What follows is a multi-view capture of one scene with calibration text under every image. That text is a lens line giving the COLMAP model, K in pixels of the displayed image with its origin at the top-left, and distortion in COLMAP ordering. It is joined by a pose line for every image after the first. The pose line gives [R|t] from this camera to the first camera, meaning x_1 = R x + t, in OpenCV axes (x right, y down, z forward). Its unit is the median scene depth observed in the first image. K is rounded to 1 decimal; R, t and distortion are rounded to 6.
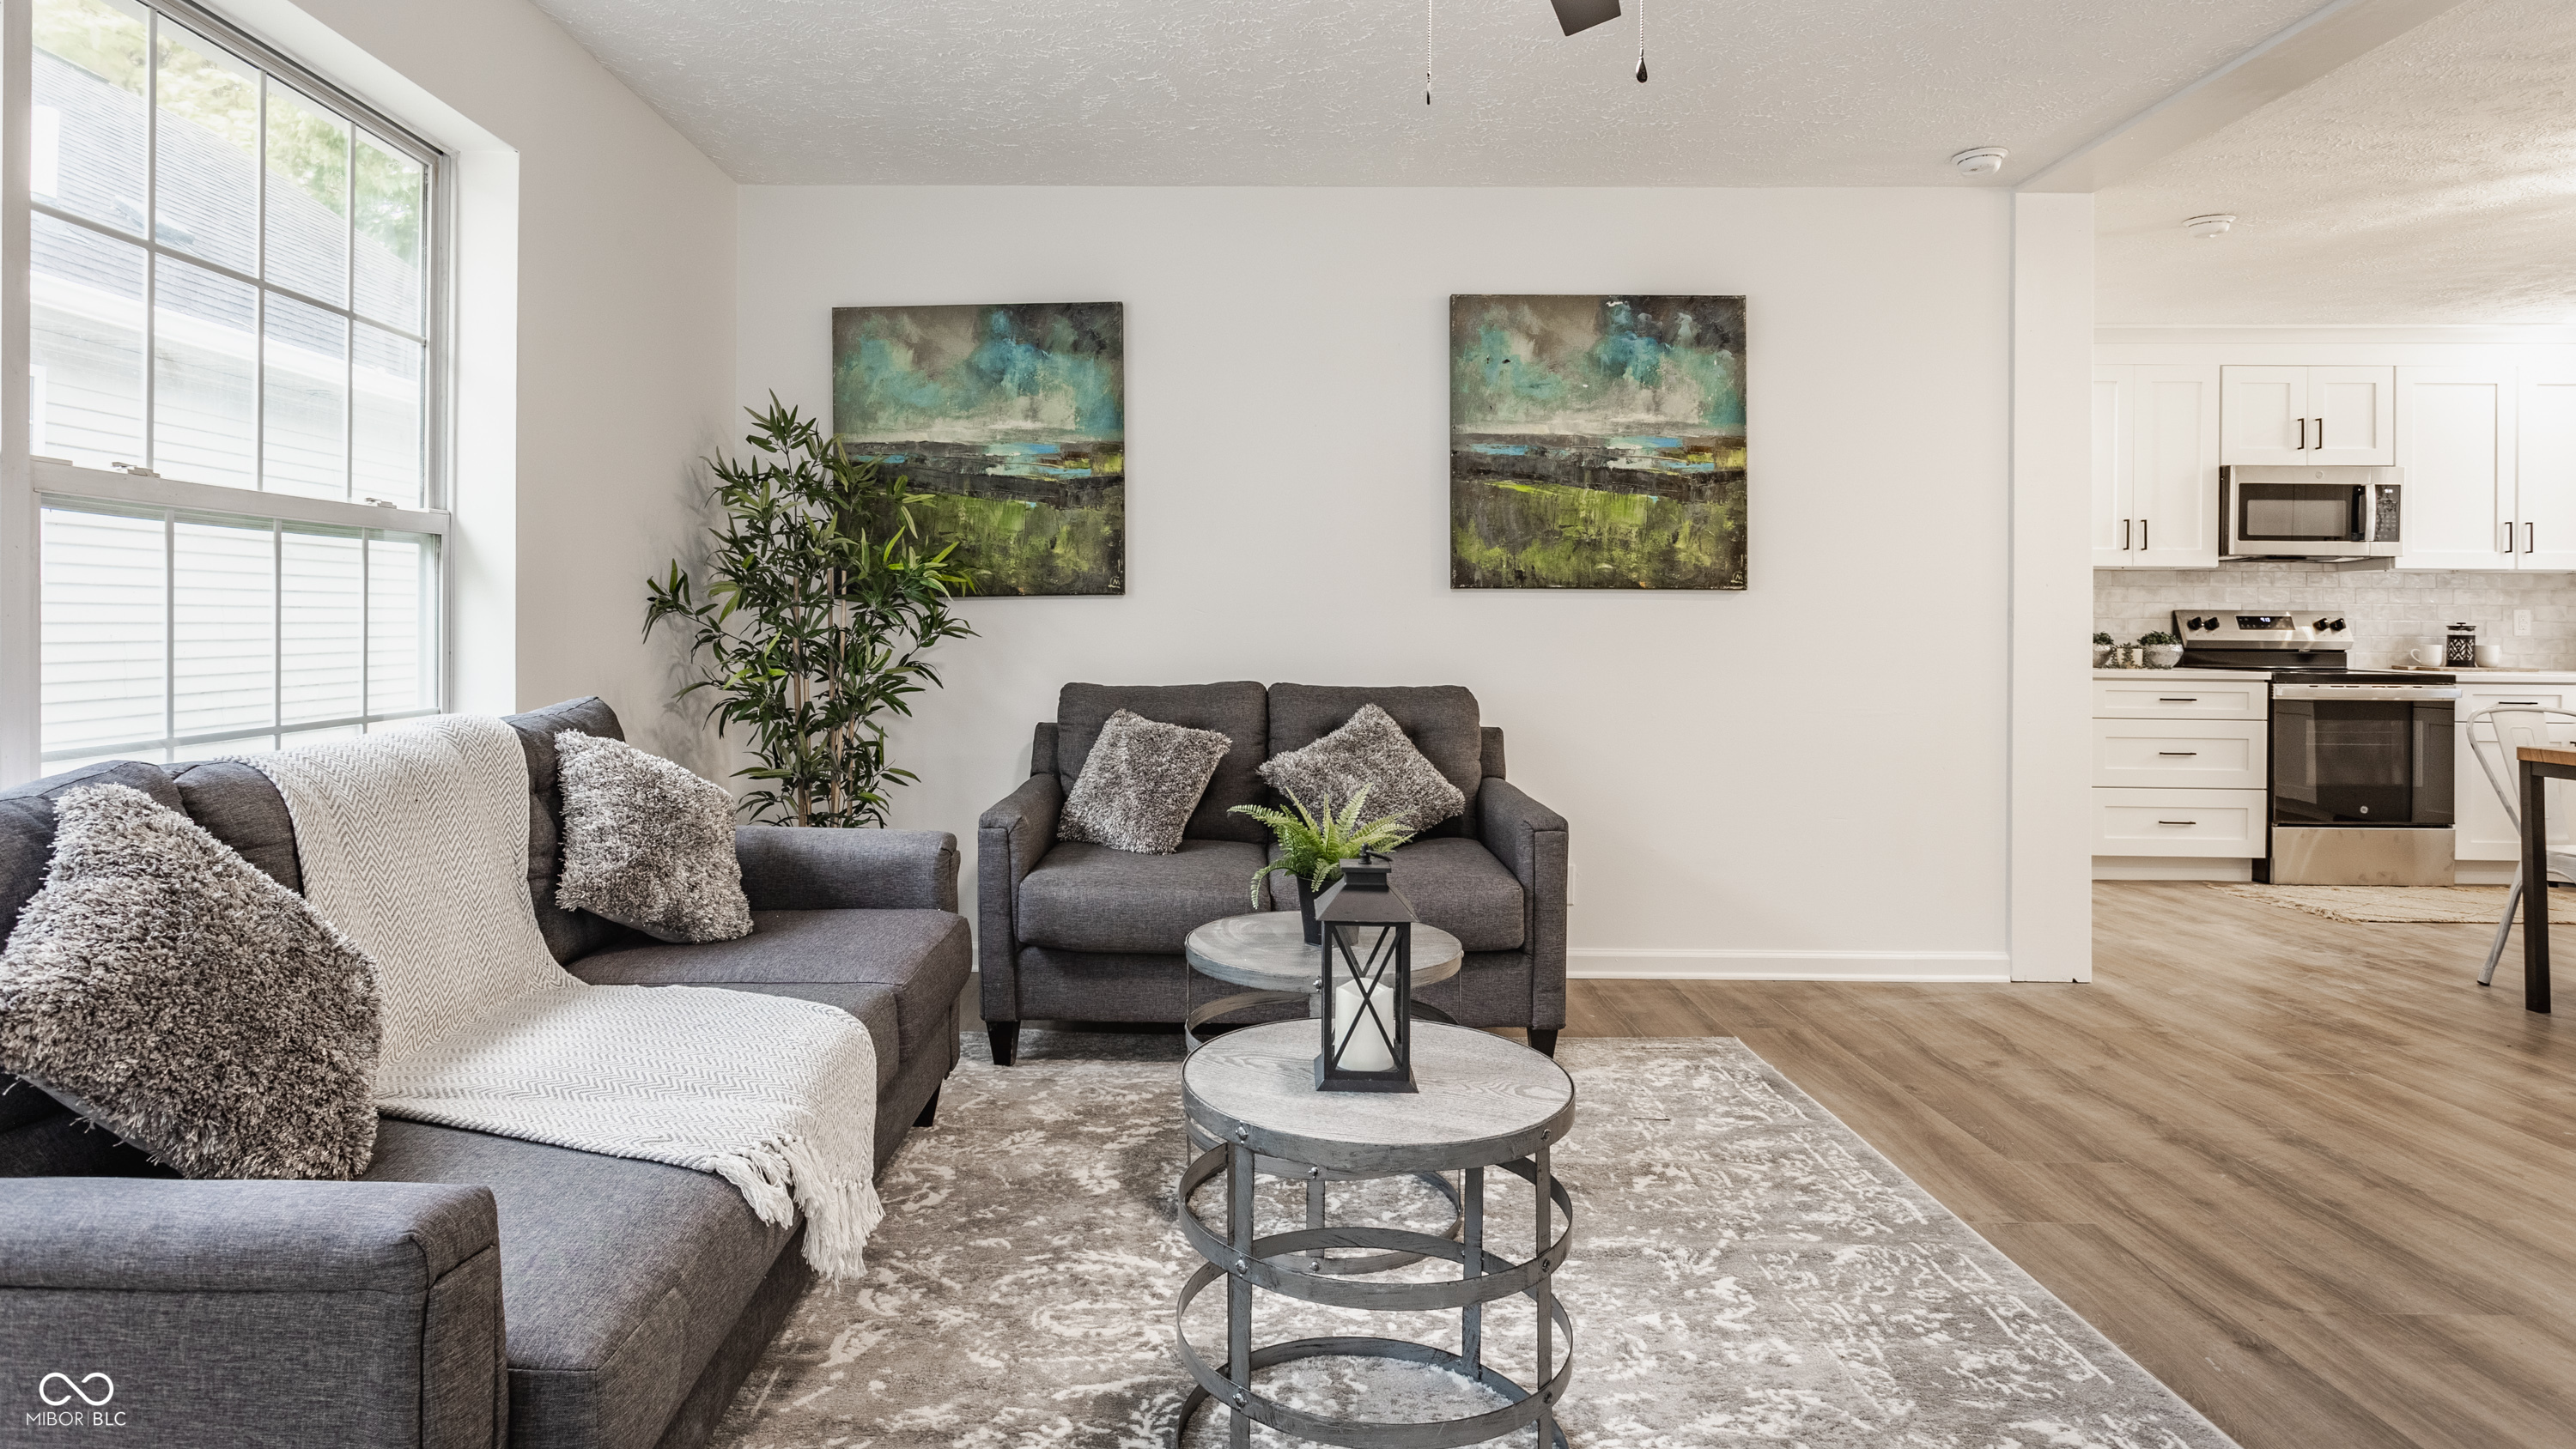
lens RADIAL K [[1370.0, 0, 1198.8], [0, 1370.0, 613.3], [0, 0, 1]] dist [-0.001610, 0.001998]
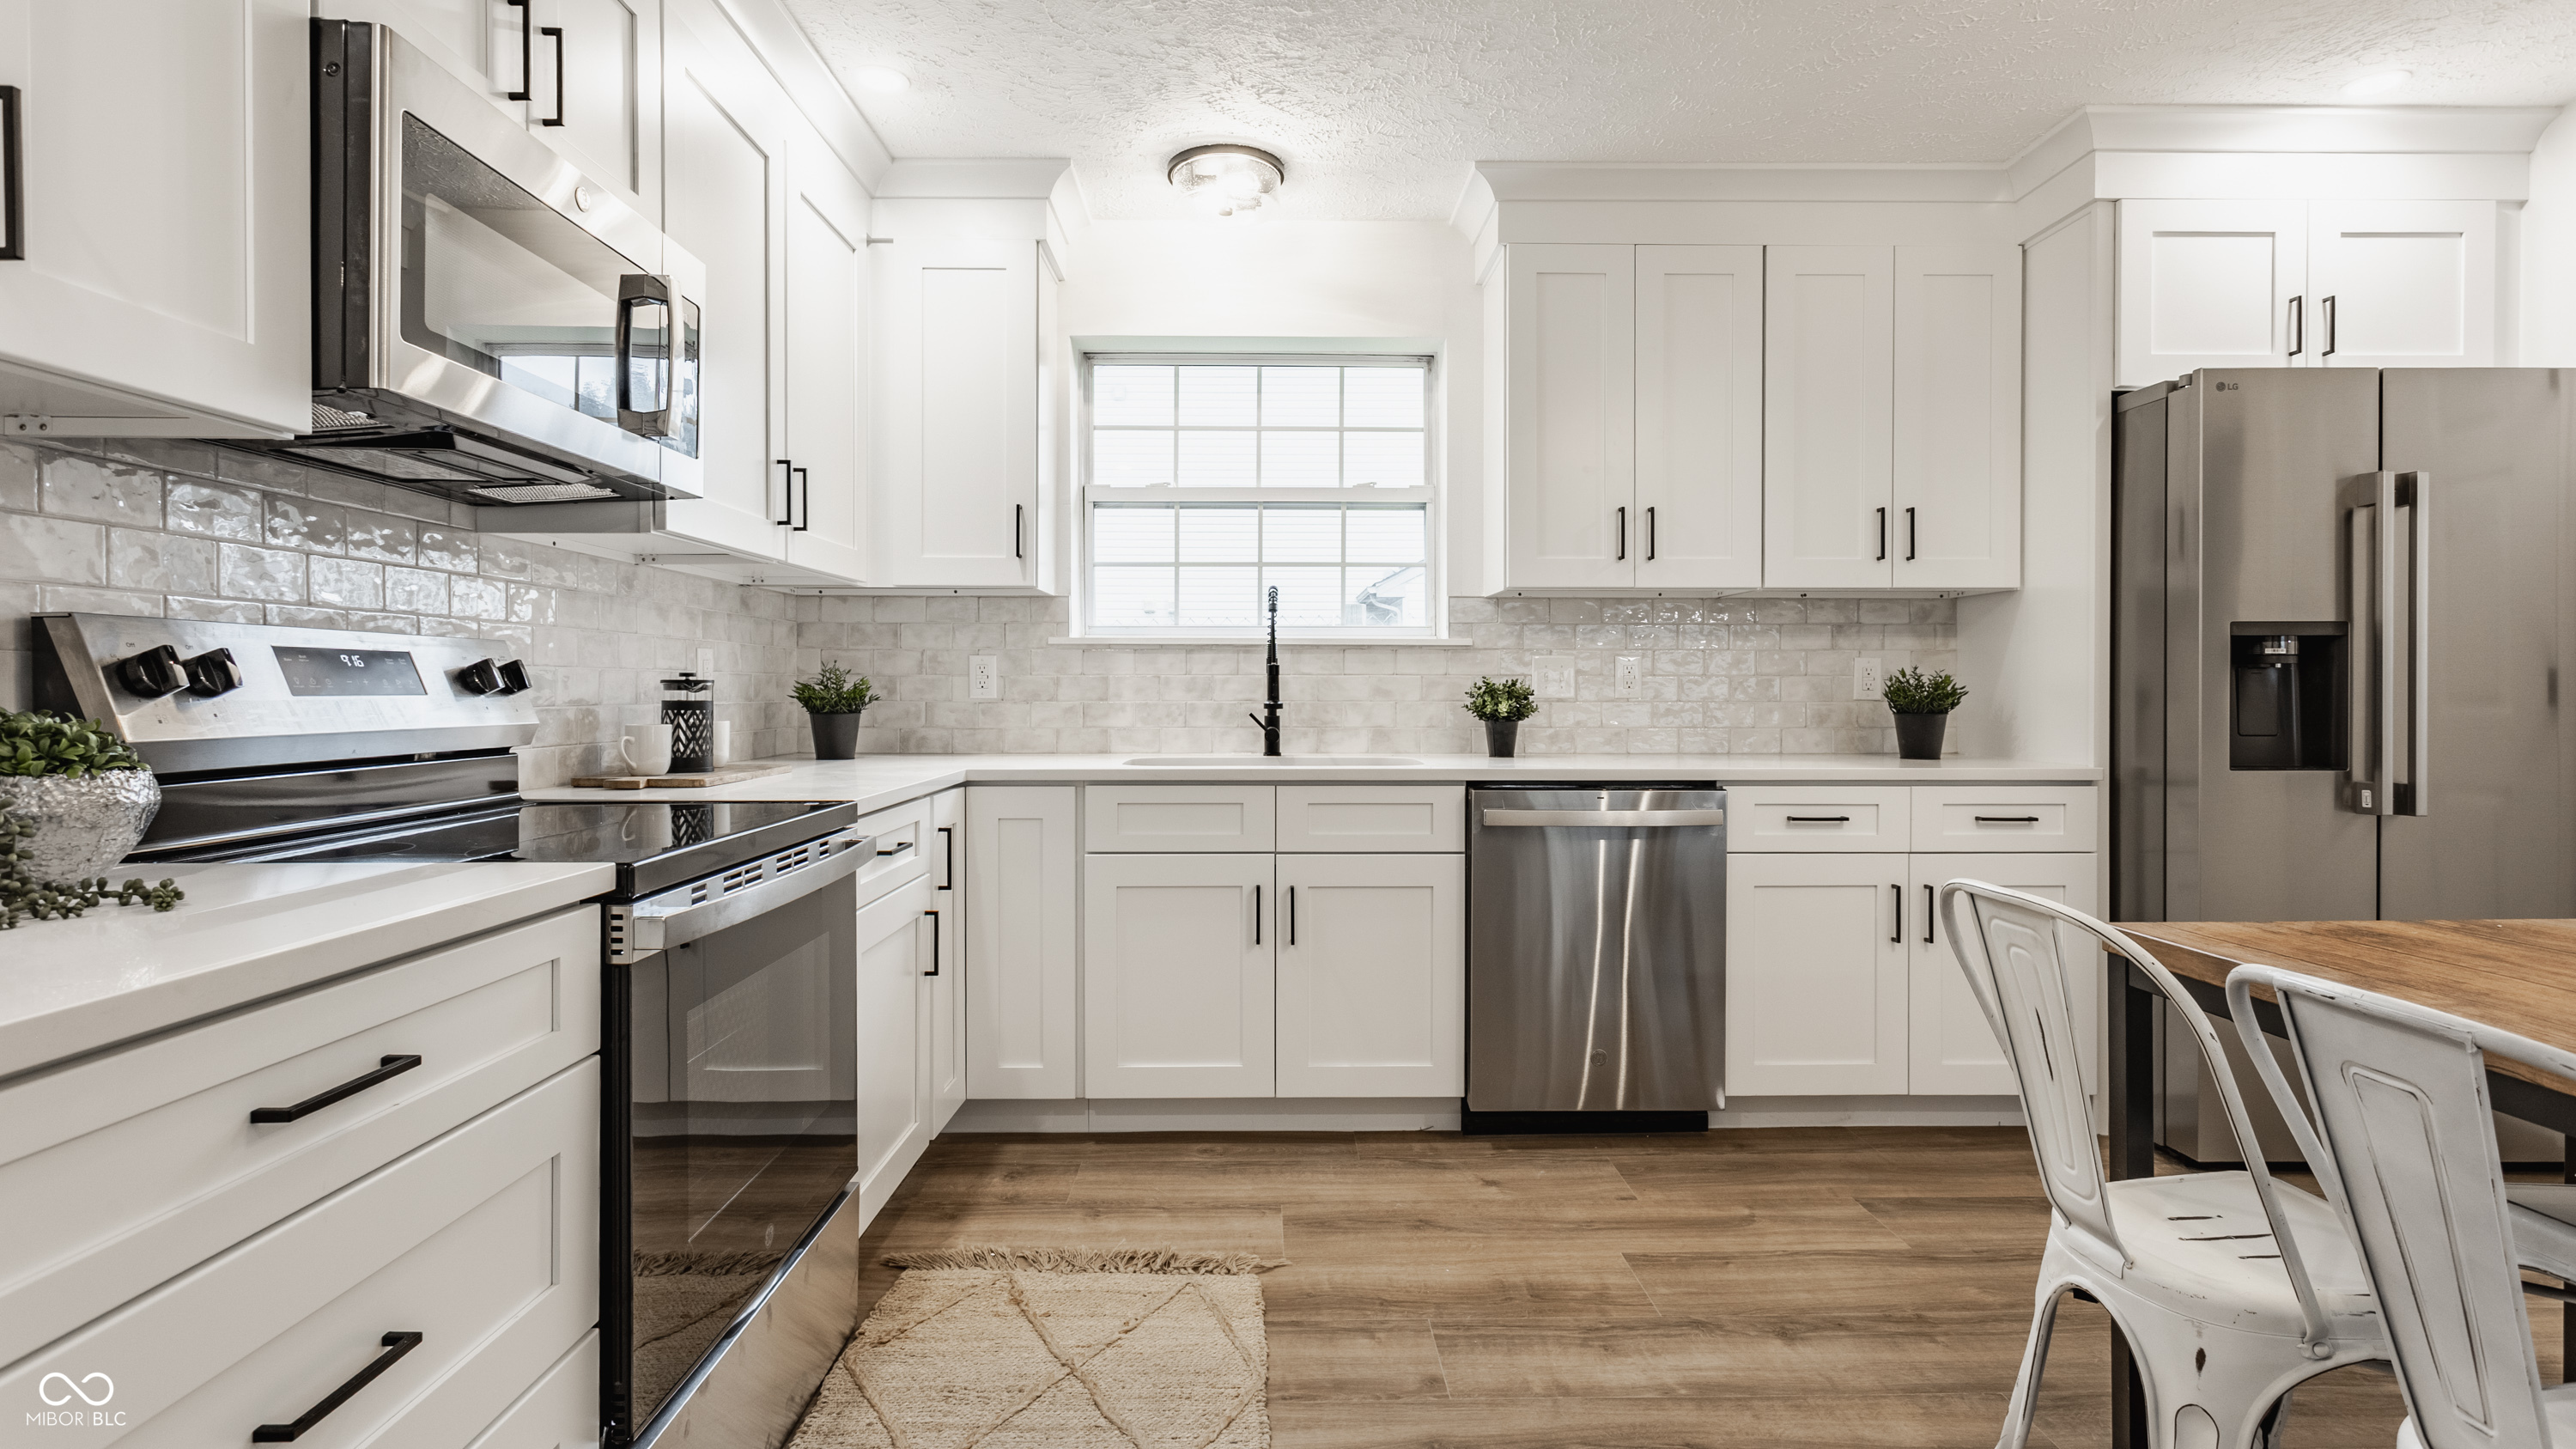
lens RADIAL K [[1219.2, 0, 1278.7], [0, 1219.2, 697.1], [0, 0, 1]] dist [0.000561, 0.003269]
pose [[-0.043190, -0.015784, 0.998942, 0.749850], [-0.003773, 0.999871, 0.015636, 0.011538], [-0.999060, -0.003094, -0.043244, 1.207257]]
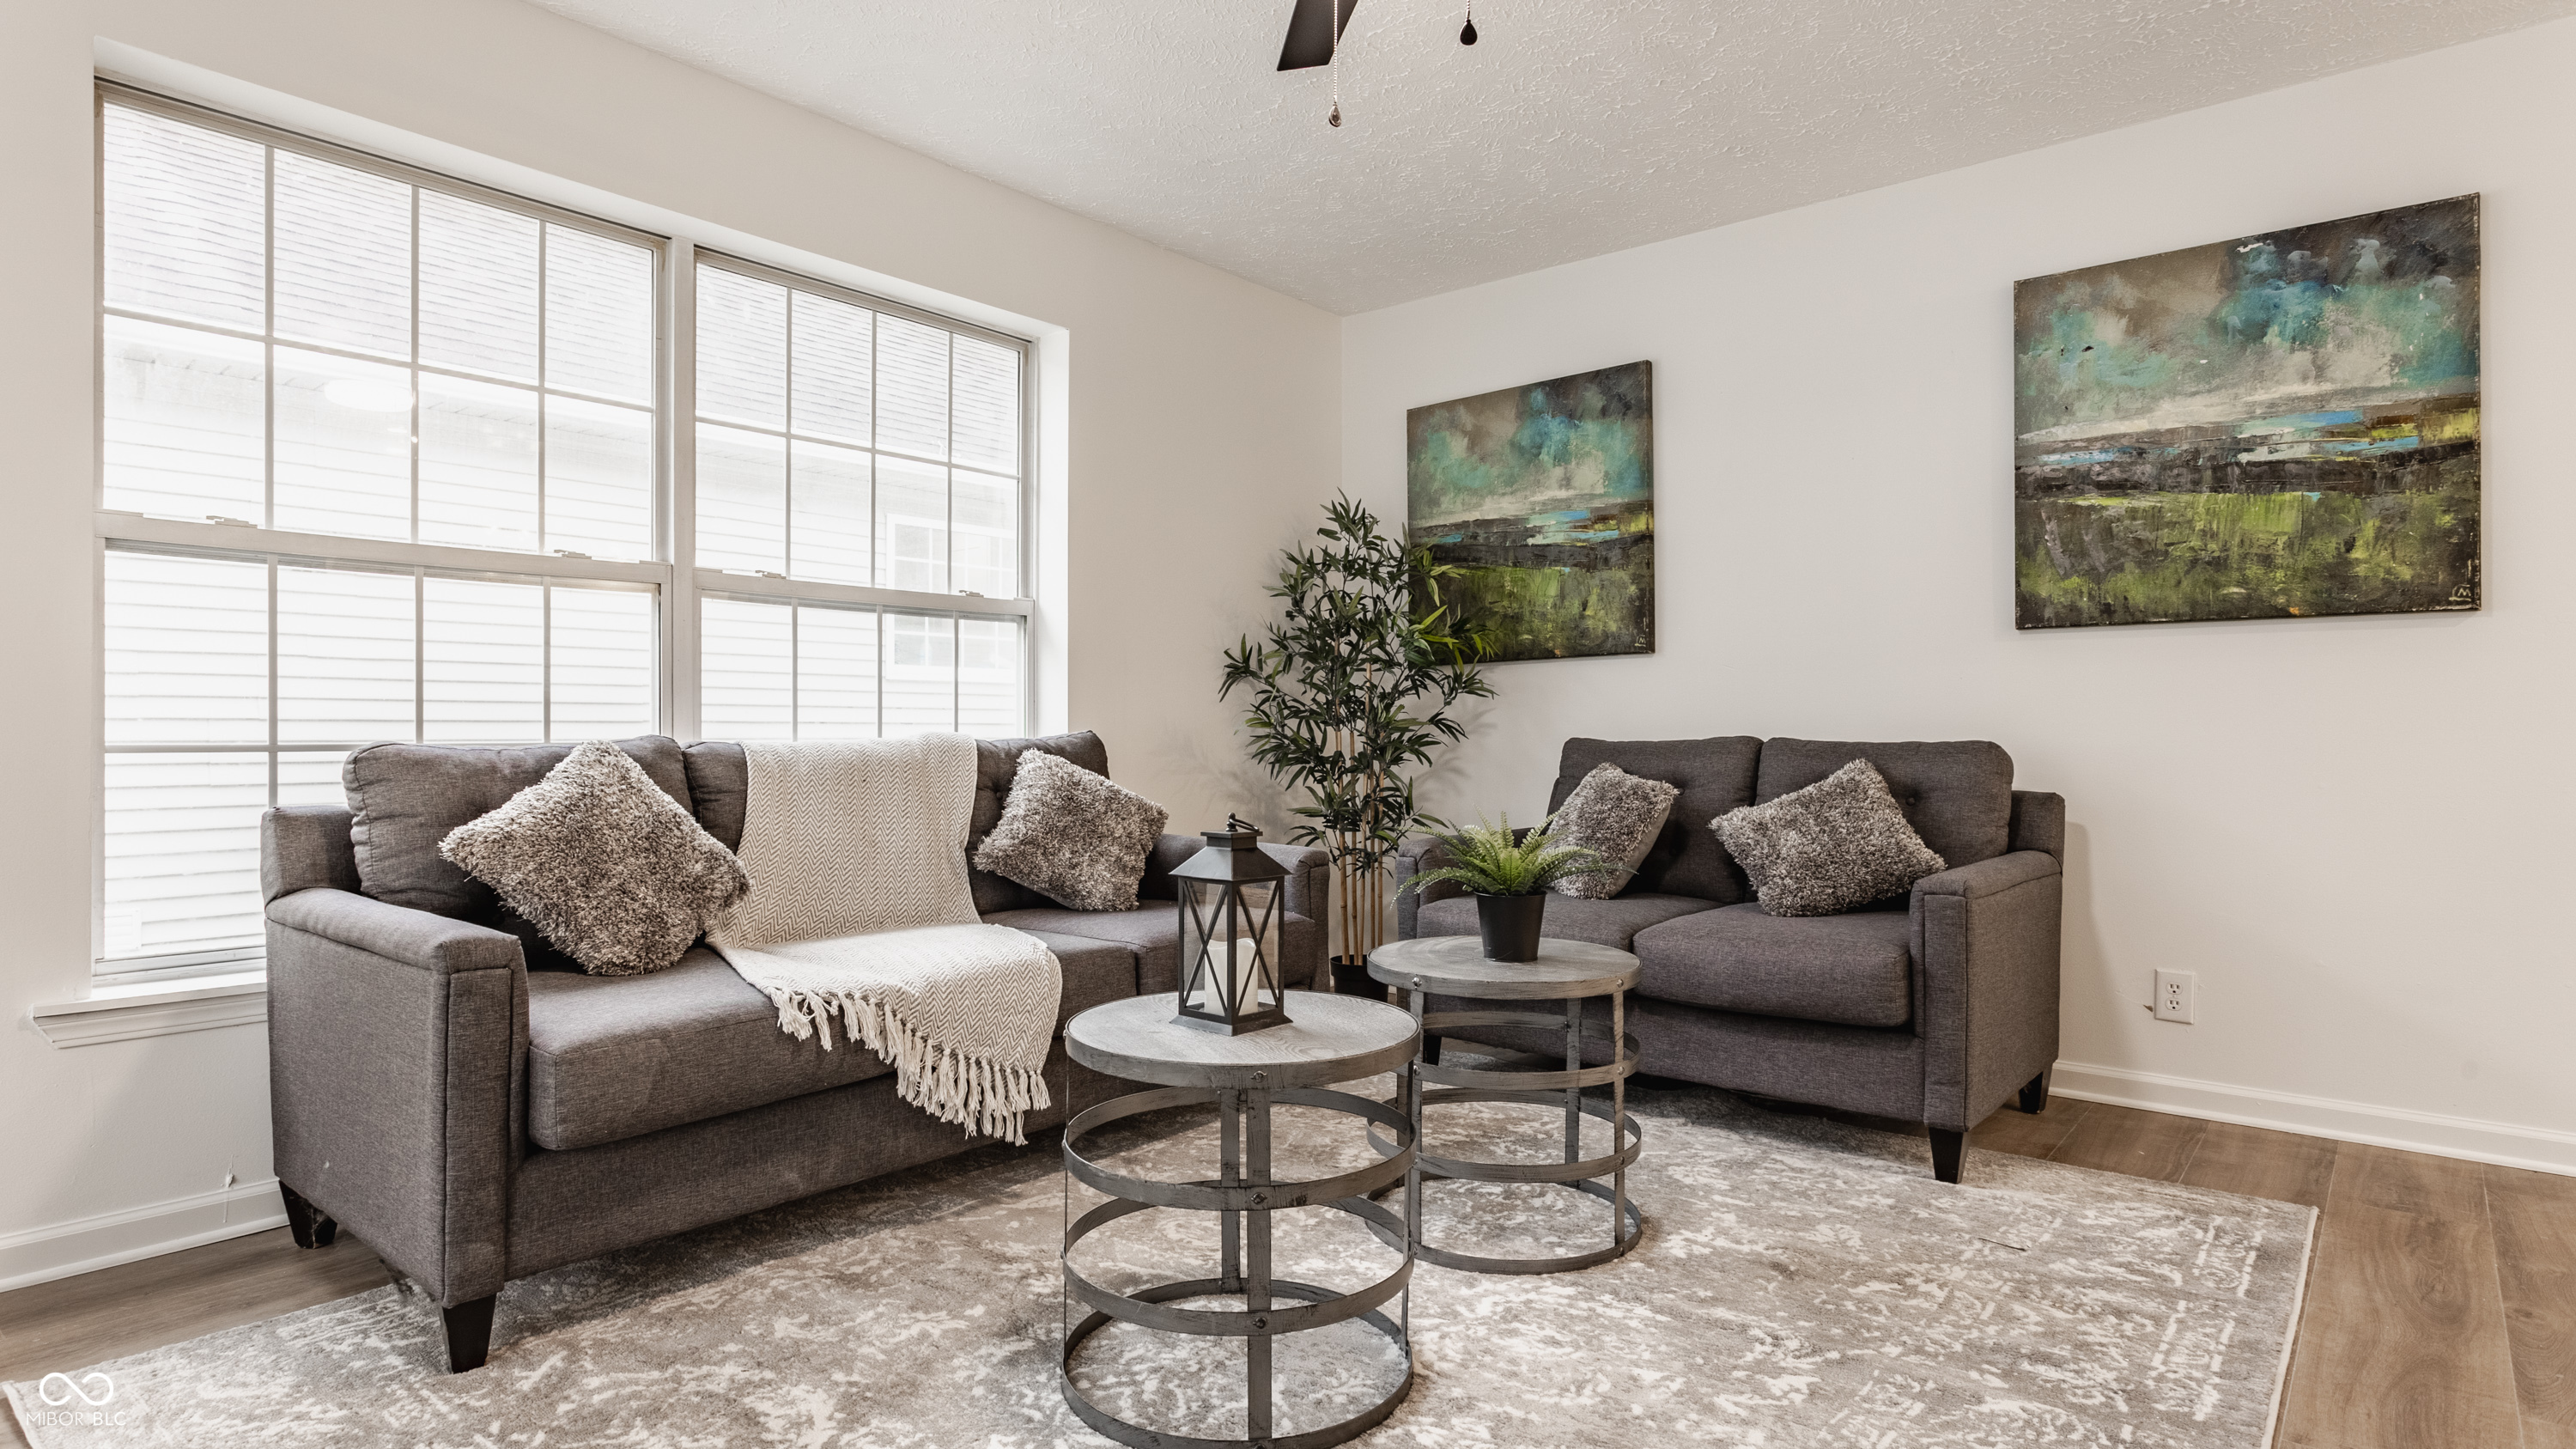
lens RADIAL K [[1327.4, 0, 1273.2], [0, 1327.4, 731.9], [0, 0, 1]] dist [-0.004632, 0.003678]
pose [[0.778027, -0.002517, -0.628226, 0.342290], [0.004565, 0.999988, 0.001647, 0.041523], [0.628215, -0.004149, 0.778029, 0.076718]]
